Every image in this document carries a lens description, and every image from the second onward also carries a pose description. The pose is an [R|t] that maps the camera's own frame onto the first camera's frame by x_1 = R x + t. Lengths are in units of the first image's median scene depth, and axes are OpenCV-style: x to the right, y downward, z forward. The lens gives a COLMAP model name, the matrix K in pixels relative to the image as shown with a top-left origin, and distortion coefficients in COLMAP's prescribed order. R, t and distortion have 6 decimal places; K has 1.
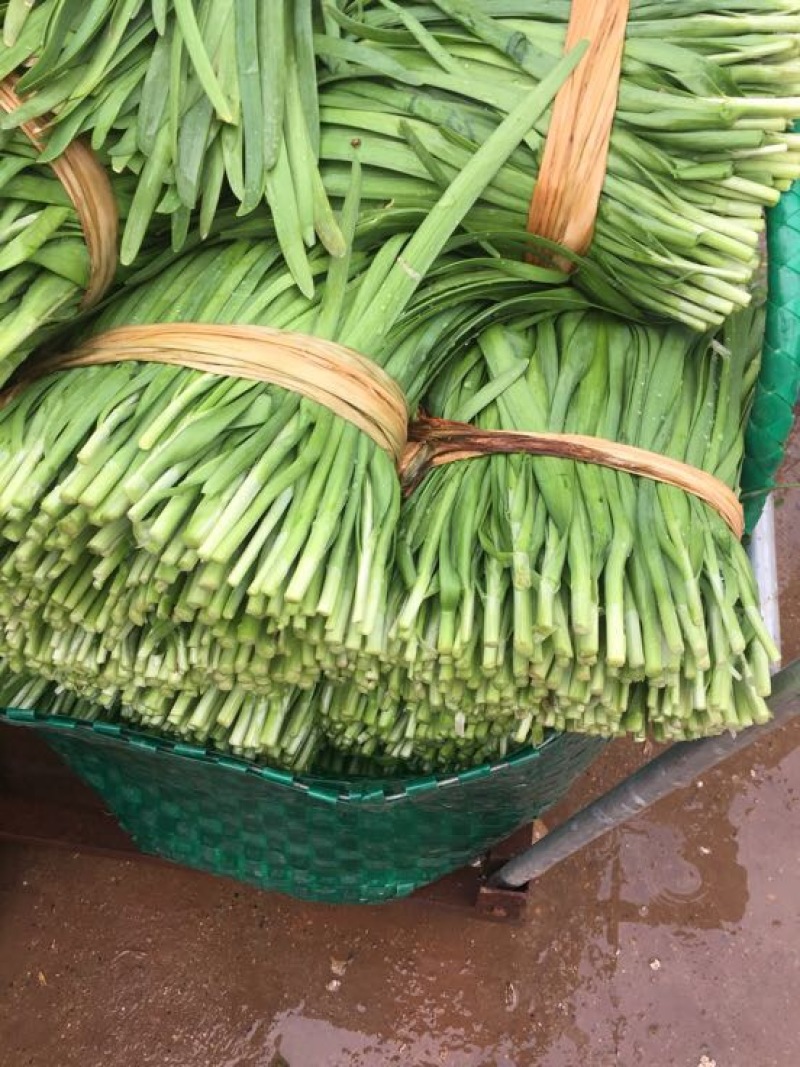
lens RADIAL K [[858.0, 0, 394.7], [0, 858.0, 533.5], [0, 0, 1]] dist [0.073773, -0.098146]
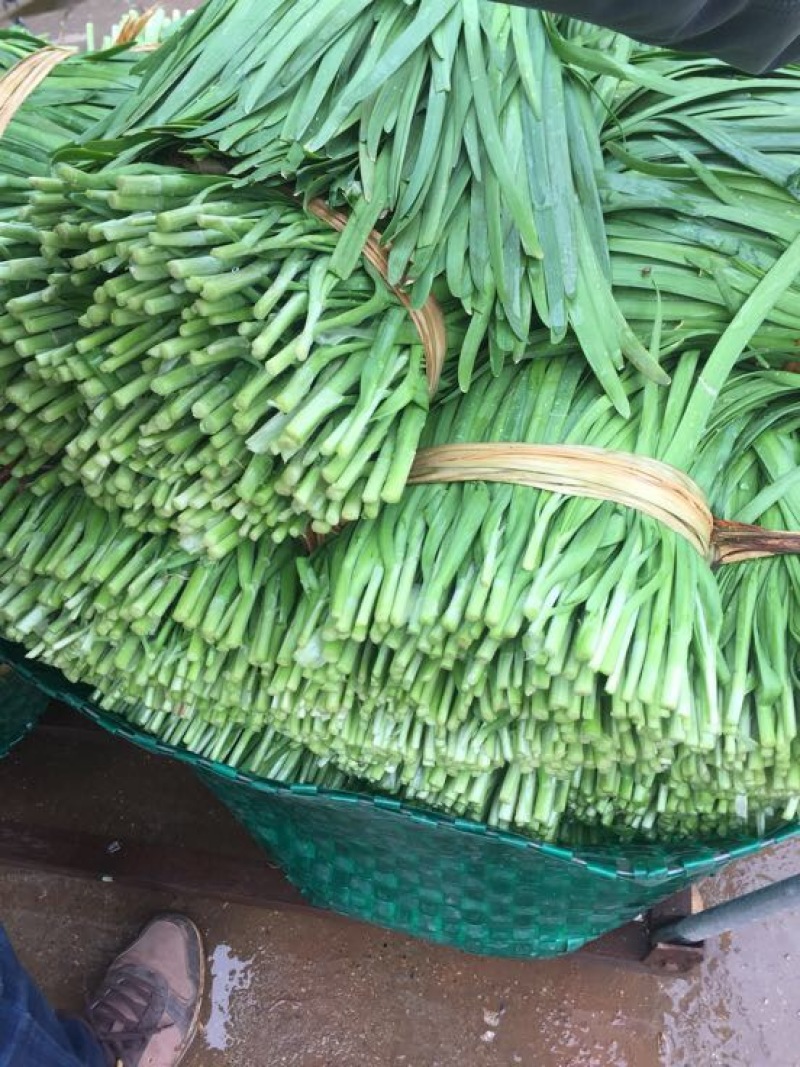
lens RADIAL K [[858.0, 0, 394.7], [0, 858.0, 533.5], [0, 0, 1]] dist [0.073773, -0.098146]
pose [[0.999820, -0.008530, -0.016925, -0.303956], [0.008016, 0.999511, -0.030213, -0.077108], [0.017174, 0.030072, 0.999400, -0.078379]]
